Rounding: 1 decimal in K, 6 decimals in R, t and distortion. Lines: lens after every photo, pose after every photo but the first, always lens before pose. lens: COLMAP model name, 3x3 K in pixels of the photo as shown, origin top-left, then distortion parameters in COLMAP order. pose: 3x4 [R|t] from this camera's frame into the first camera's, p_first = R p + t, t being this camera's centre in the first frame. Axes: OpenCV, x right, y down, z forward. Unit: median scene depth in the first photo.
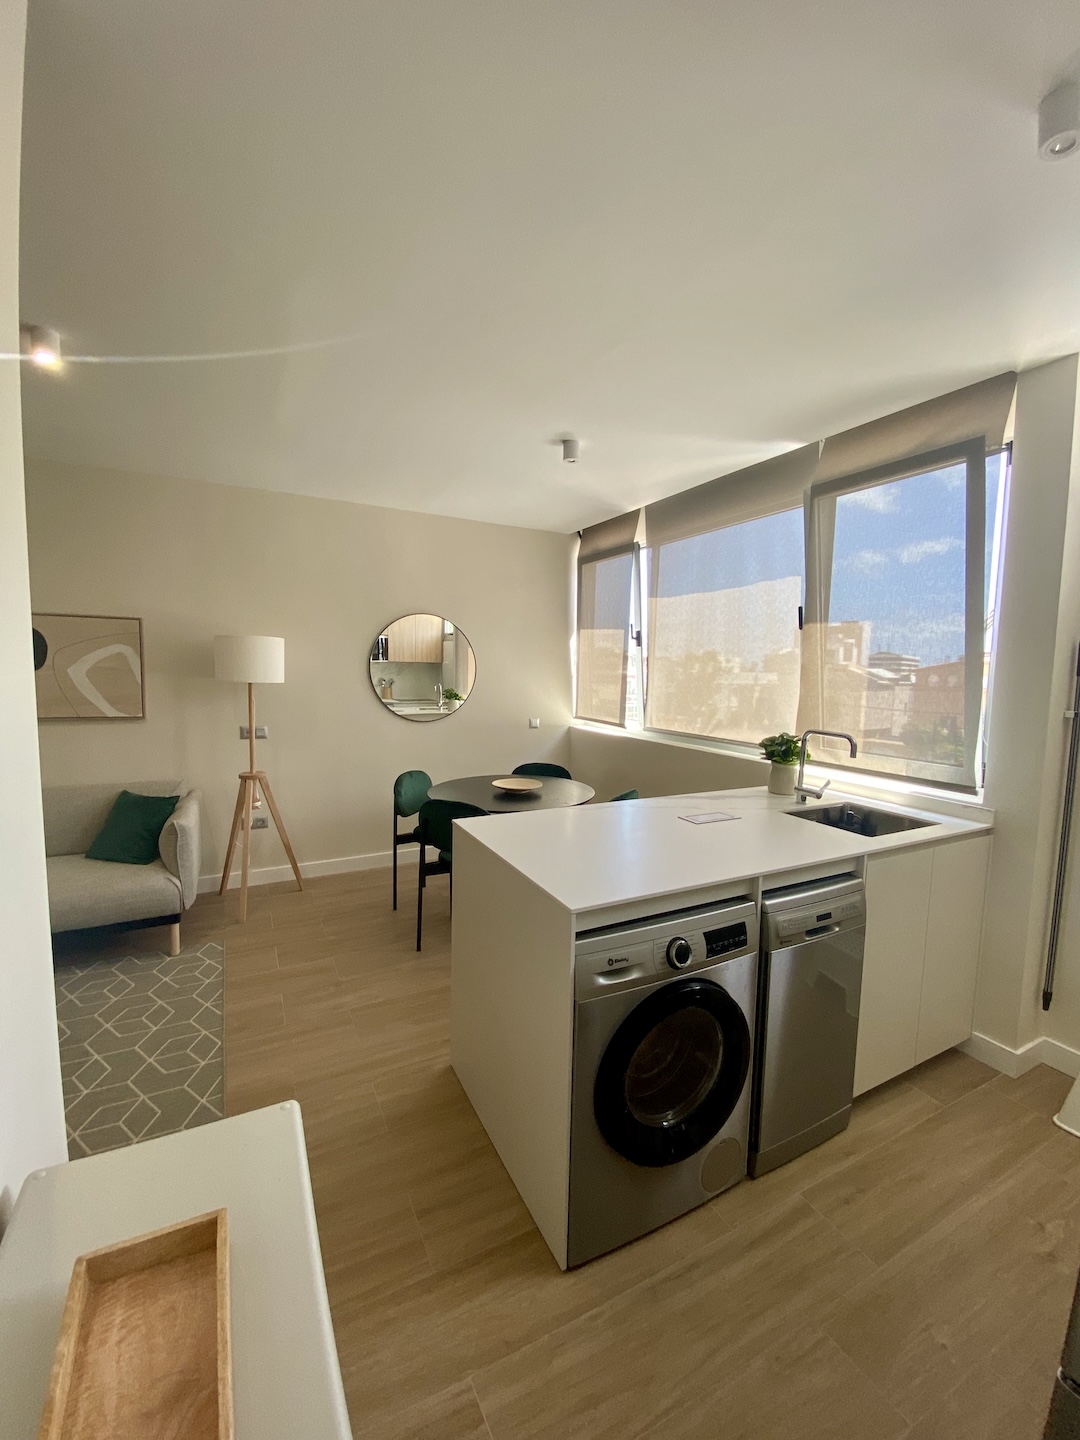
lens RADIAL K [[582.6, 0, 543.2], [0, 582.6, 711.8], [0, 0, 1]] dist [-0.001565, -0.000130]
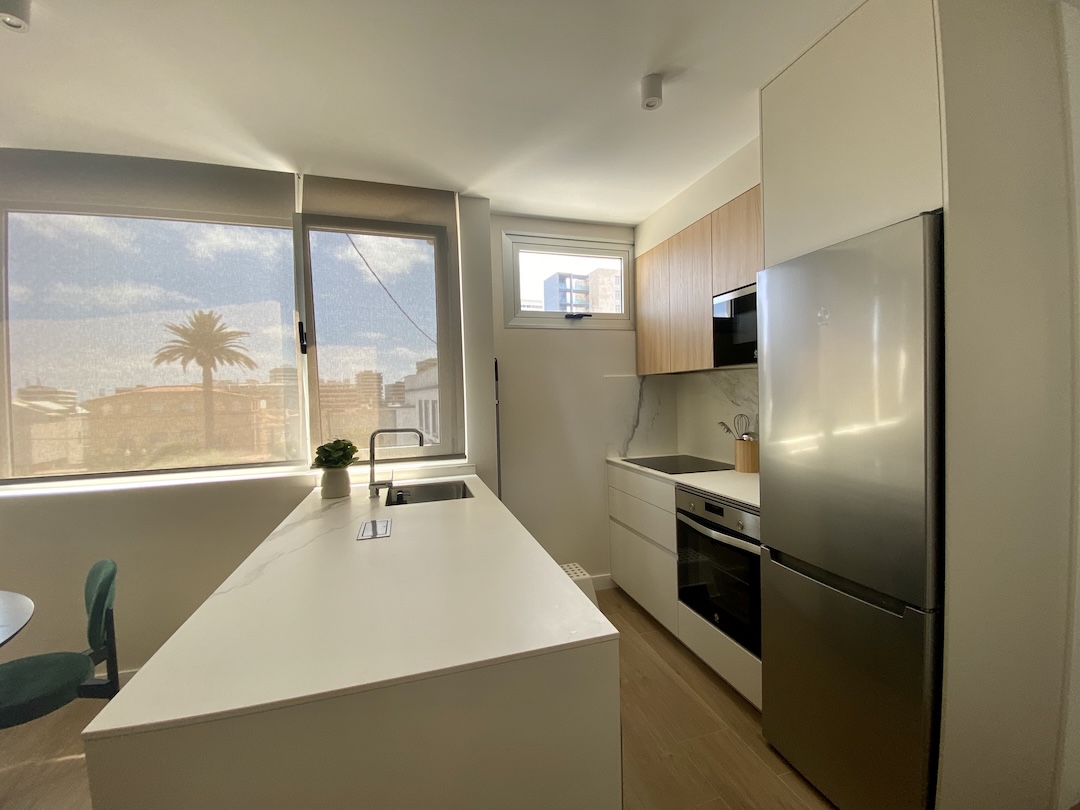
lens RADIAL K [[441.0, 0, 540.5], [0, 441.0, 409.5], [0, 0, 1]] dist [-0.014595, -0.000645]
pose [[0.178620, -0.060499, 0.982056, -0.369125], [0.105867, 0.993495, 0.041948, -0.013588], [-0.978206, 0.096475, 0.183863, 0.586210]]
